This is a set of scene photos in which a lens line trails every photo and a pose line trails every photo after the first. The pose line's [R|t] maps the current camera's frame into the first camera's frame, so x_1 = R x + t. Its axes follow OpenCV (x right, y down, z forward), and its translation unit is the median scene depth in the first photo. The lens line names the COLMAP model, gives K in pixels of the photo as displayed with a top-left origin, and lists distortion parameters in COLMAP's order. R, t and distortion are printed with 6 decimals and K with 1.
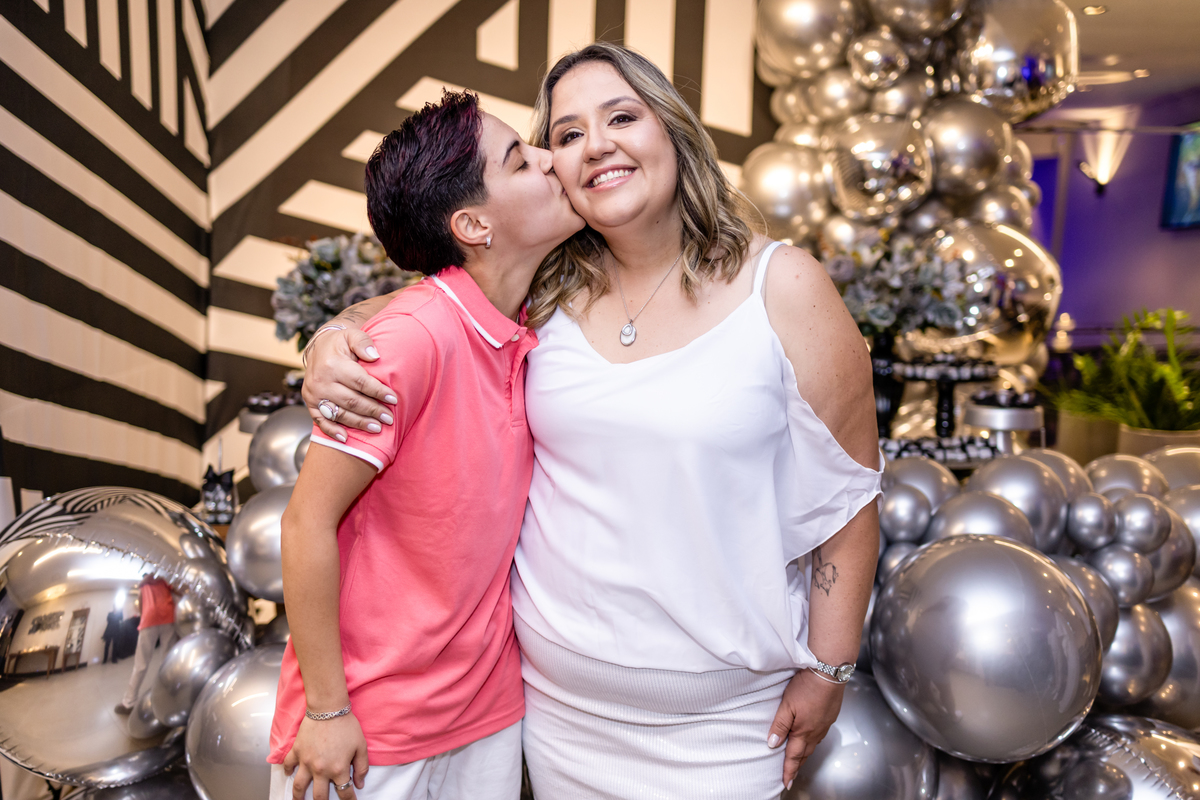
lens RADIAL K [[1190.8, 0, 600.0], [0, 1190.8, 400.0], [0, 0, 1]] dist [-0.009978, -0.011453]
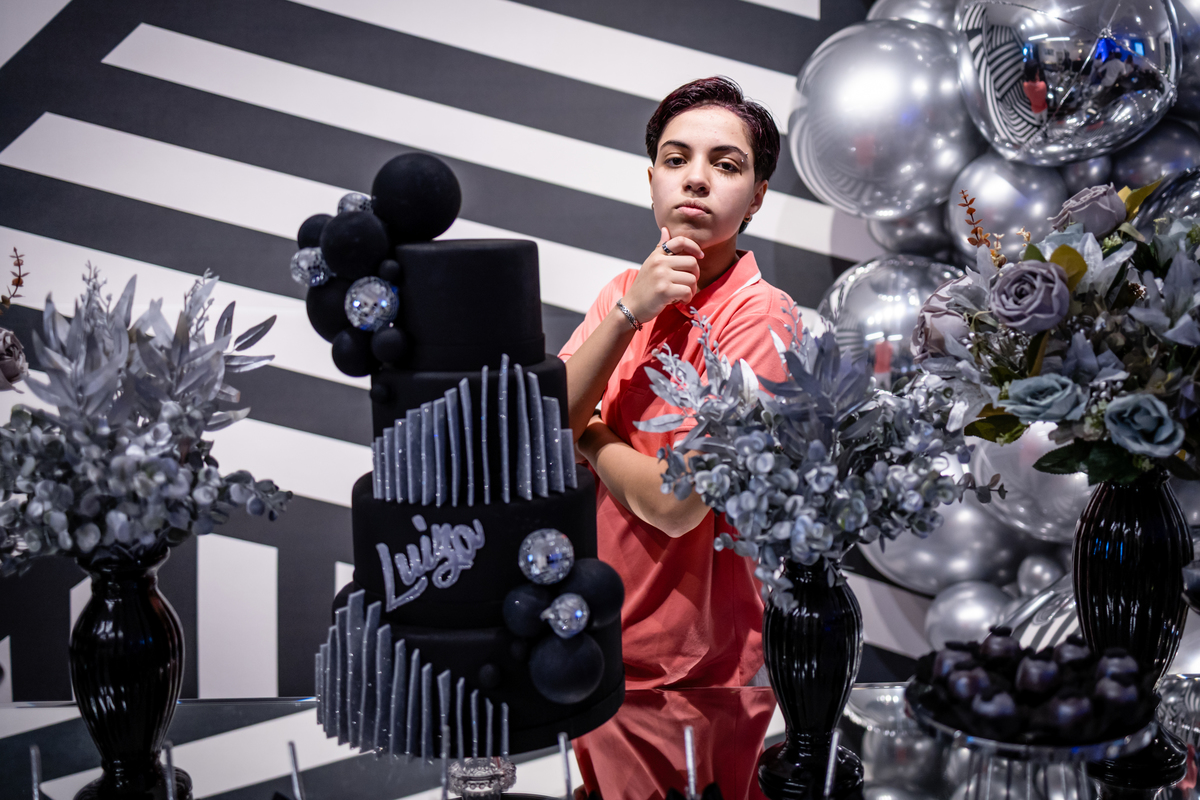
lens RADIAL K [[1176.5, 0, 648.9], [0, 1176.5, 402.4], [0, 0, 1]] dist [0.043088, 0.010124]
pose [[0.999051, -0.006837, -0.043020, 0.097959], [0.008523, 0.999197, 0.039139, -0.091866], [0.042718, -0.039468, 0.998307, 0.616418]]
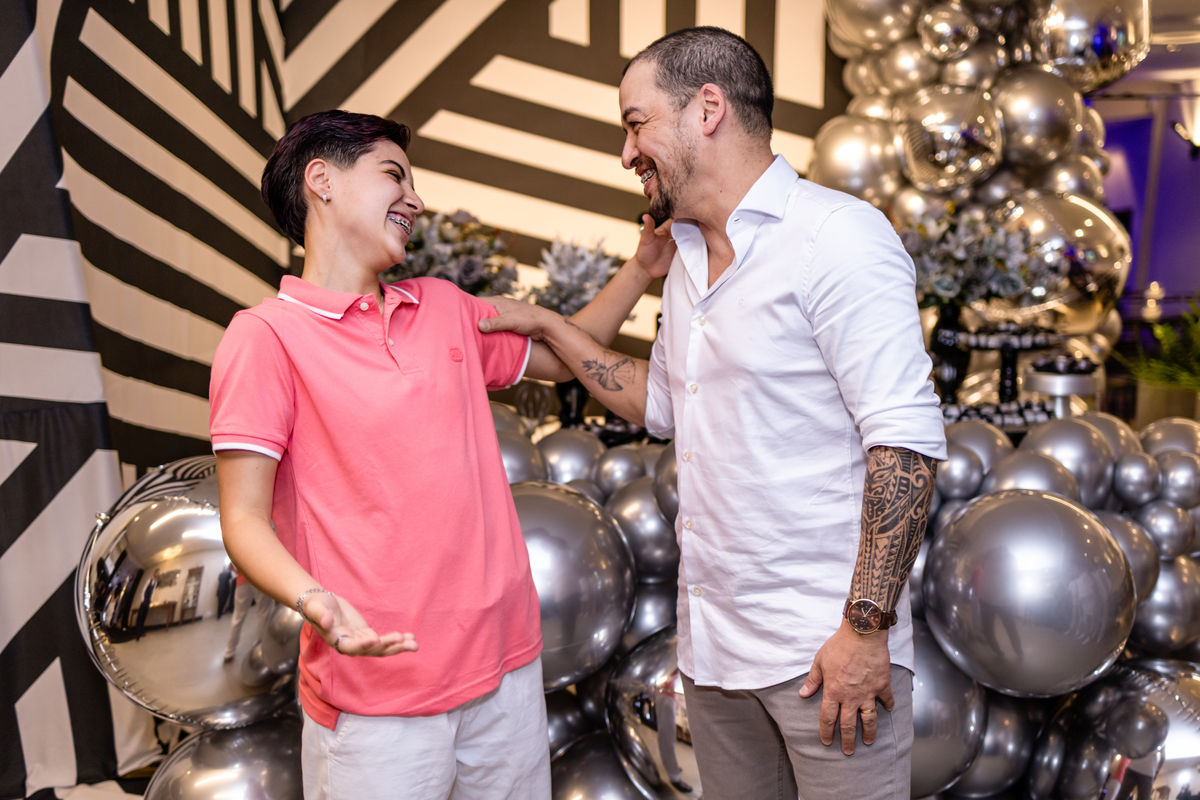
lens RADIAL K [[1251.4, 0, 637.9], [0, 1251.4, 415.2], [0, 0, 1]] dist [-0.008267, 0.021765]
pose [[0.999410, -0.009595, -0.032968, 0.004640], [0.010531, 0.999543, 0.028323, 0.006402], [0.032681, -0.028654, 0.999055, -0.089090]]
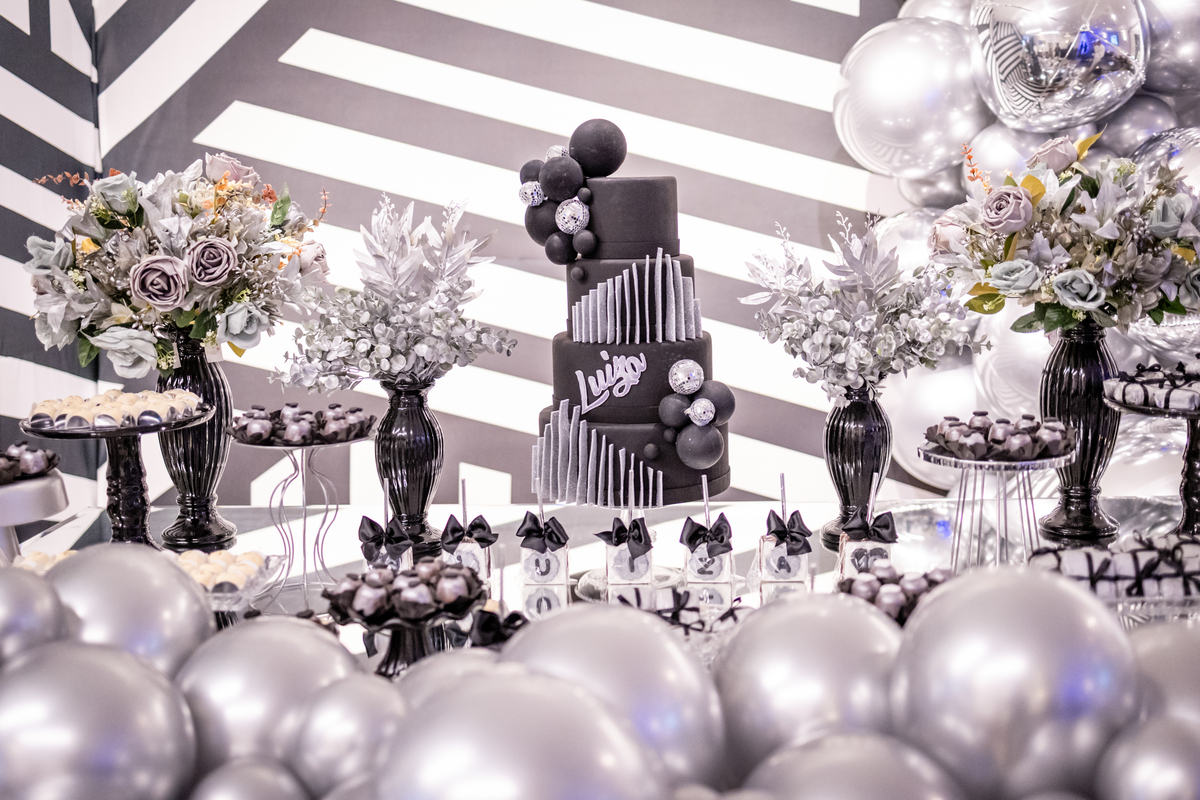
lens RADIAL K [[1233.7, 0, 600.0], [0, 1233.7, 400.0], [0, 0, 1]] dist [0.073875, -0.021262]
pose [[0.995410, -0.003710, -0.095633, 0.066345], [0.006955, 0.999410, 0.033625, -0.040371], [0.095452, -0.034136, 0.994849, 0.384793]]
